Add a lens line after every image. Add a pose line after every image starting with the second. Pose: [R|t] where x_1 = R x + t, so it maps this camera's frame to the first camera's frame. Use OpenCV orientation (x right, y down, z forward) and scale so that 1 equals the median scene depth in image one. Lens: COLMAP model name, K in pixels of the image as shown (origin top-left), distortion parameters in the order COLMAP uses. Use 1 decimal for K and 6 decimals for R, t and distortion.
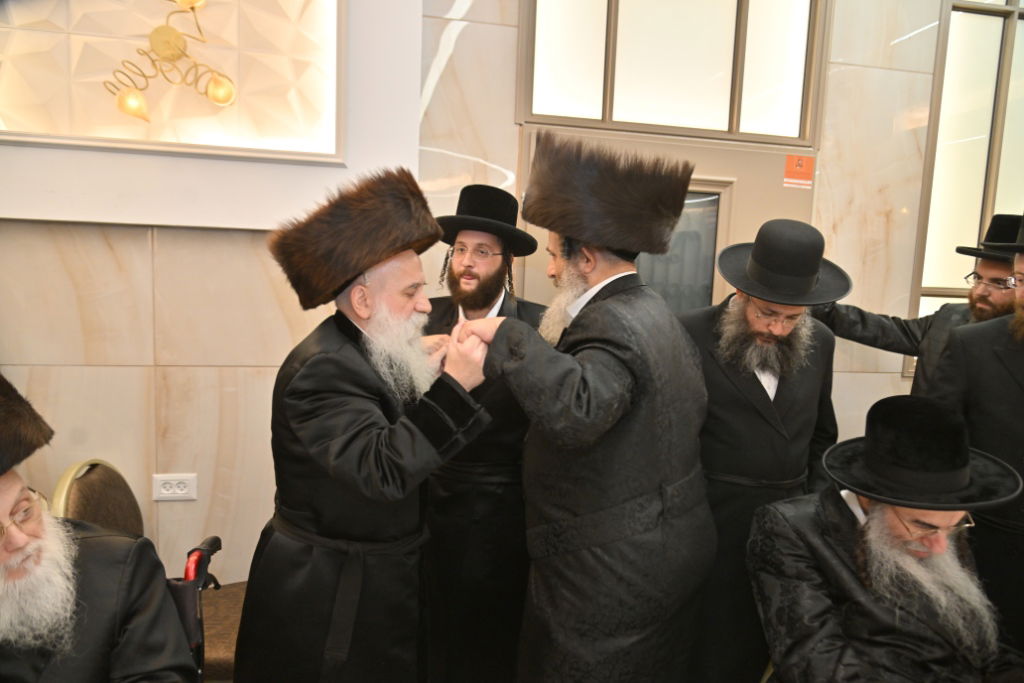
lens RADIAL K [[672.9, 0, 512.0], [0, 672.9, 341.5], [0, 0, 1]] dist [0.012039, 0.004865]
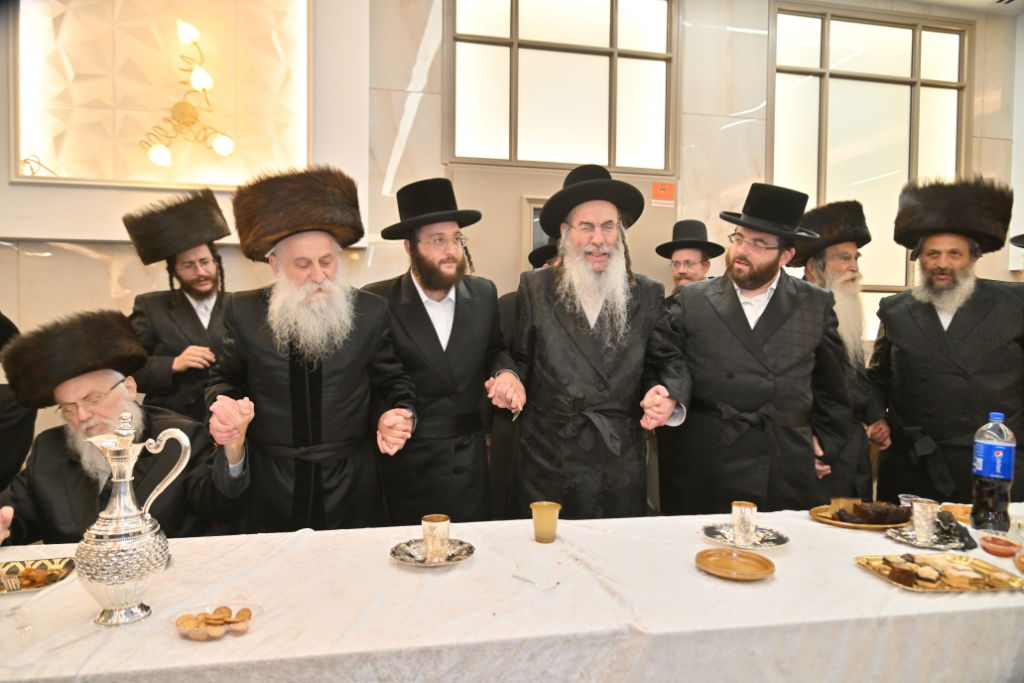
lens RADIAL K [[668.2, 0, 512.0], [0, 668.2, 341.5], [0, 0, 1]] dist [0.003426, -0.000019]
pose [[0.999660, -0.025691, -0.004521, 0.134676], [0.025339, 0.997524, -0.065601, 0.115150], [0.006195, 0.065464, 0.997836, -0.288460]]
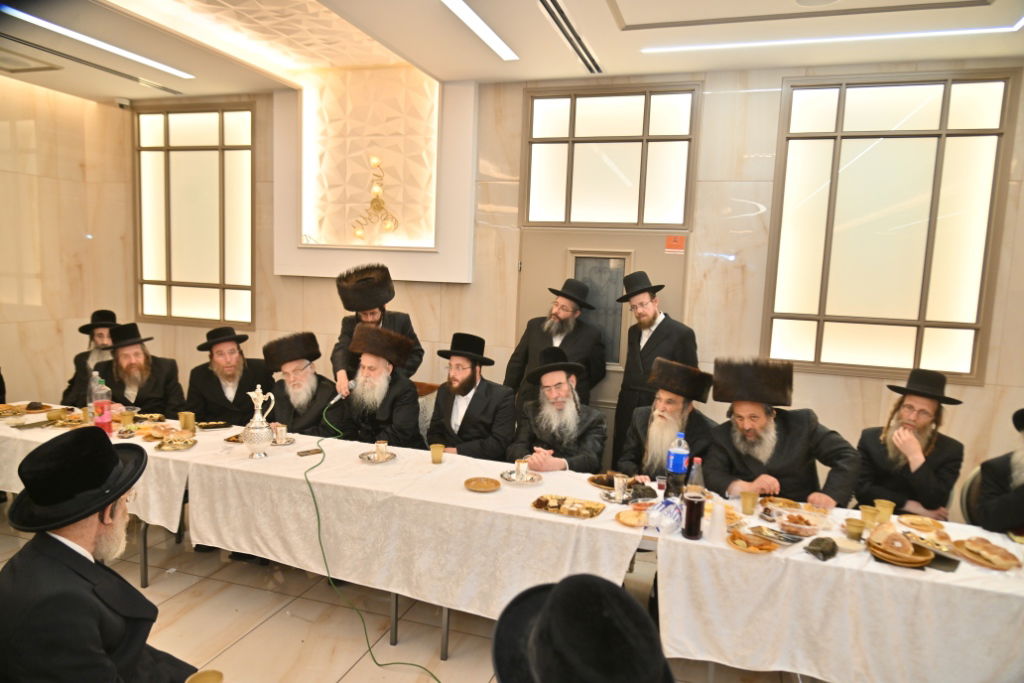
lens RADIAL K [[668.2, 0, 512.0], [0, 668.2, 341.5], [0, 0, 1]] dist [0.003426, -0.000019]
pose [[0.875599, 0.049560, -0.480490, 0.929863], [-0.051452, 0.998633, 0.009243, 0.002986], [0.480291, 0.016629, 0.876952, -0.734107]]
